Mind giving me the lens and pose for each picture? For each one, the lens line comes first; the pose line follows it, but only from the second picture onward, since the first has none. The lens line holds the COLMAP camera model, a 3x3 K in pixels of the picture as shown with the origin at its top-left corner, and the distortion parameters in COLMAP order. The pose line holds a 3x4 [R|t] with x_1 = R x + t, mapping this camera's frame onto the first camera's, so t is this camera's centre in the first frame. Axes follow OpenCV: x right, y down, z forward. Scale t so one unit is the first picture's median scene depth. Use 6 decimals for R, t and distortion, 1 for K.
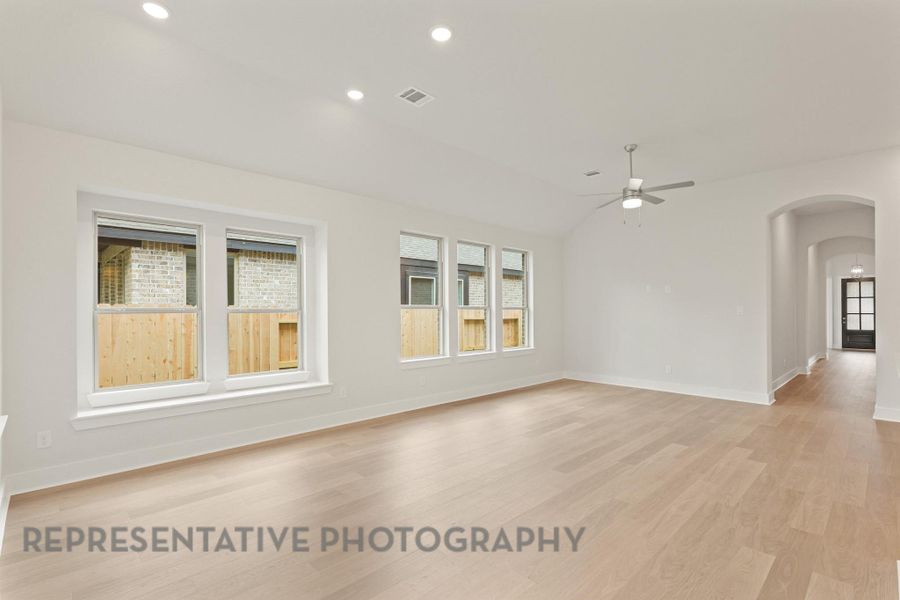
lens RADIAL K [[420.8, 0, 448.8], [0, 420.8, 305.6], [0, 0, 1]] dist [0.000829, -0.001231]
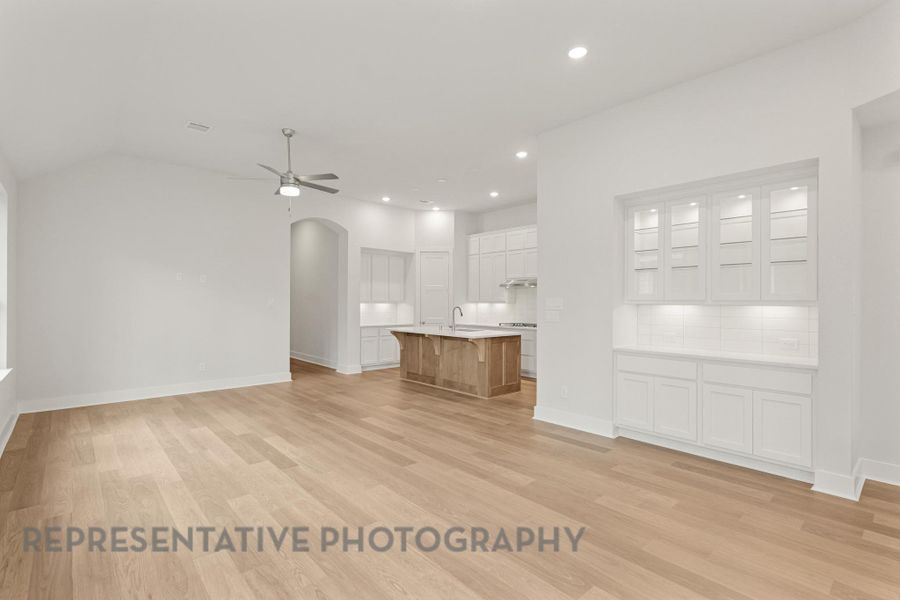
lens RADIAL K [[420.8, 0, 449.4], [0, 420.8, 298.0], [0, 0, 1]] dist [0.000829, -0.001231]
pose [[0.029377, 0.012965, 0.999484, -0.507966], [-0.018776, 0.999747, -0.012416, 0.004564], [-0.999392, -0.018402, 0.029613, 0.602528]]
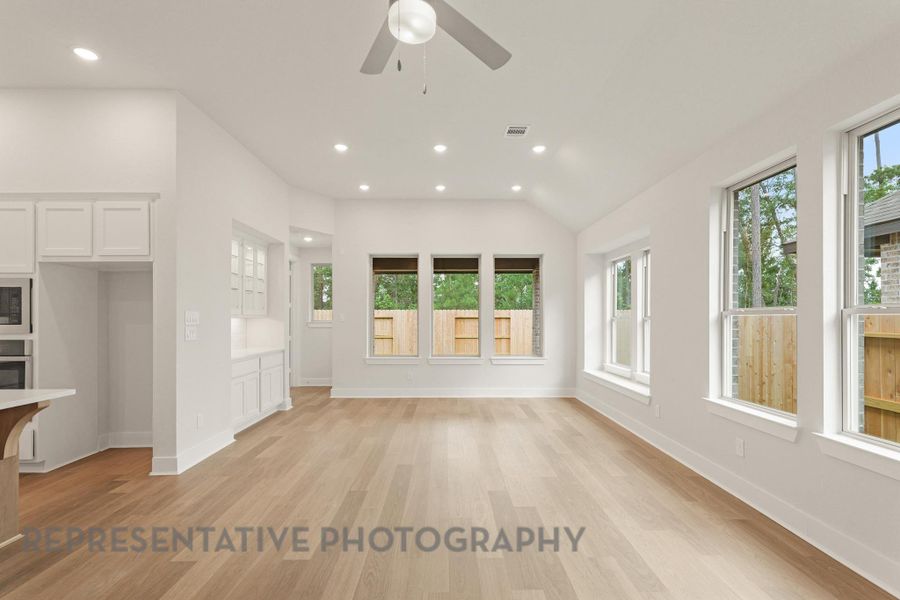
lens RADIAL K [[420.8, 0, 453.8], [0, 420.8, 315.1], [0, 0, 1]] dist [0.000829, -0.001231]
pose [[-0.678083, -0.001773, -0.734983, 0.673052], [0.011192, 0.999856, -0.012738, 0.011681], [0.734900, -0.016863, -0.677966, 1.259395]]
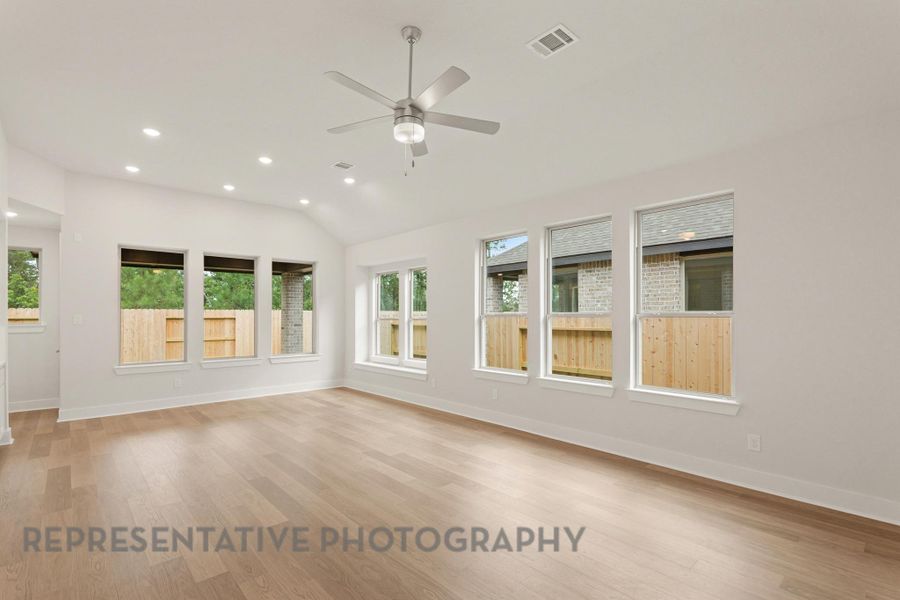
lens RADIAL K [[420.8, 0, 452.0], [0, 420.8, 311.9], [0, 0, 1]] dist [0.000829, -0.001231]
pose [[-0.017206, -0.008934, -0.999812, 0.997694], [0.015572, 0.999836, -0.009202, 0.003193], [0.999731, -0.015727, -0.017064, 1.057715]]
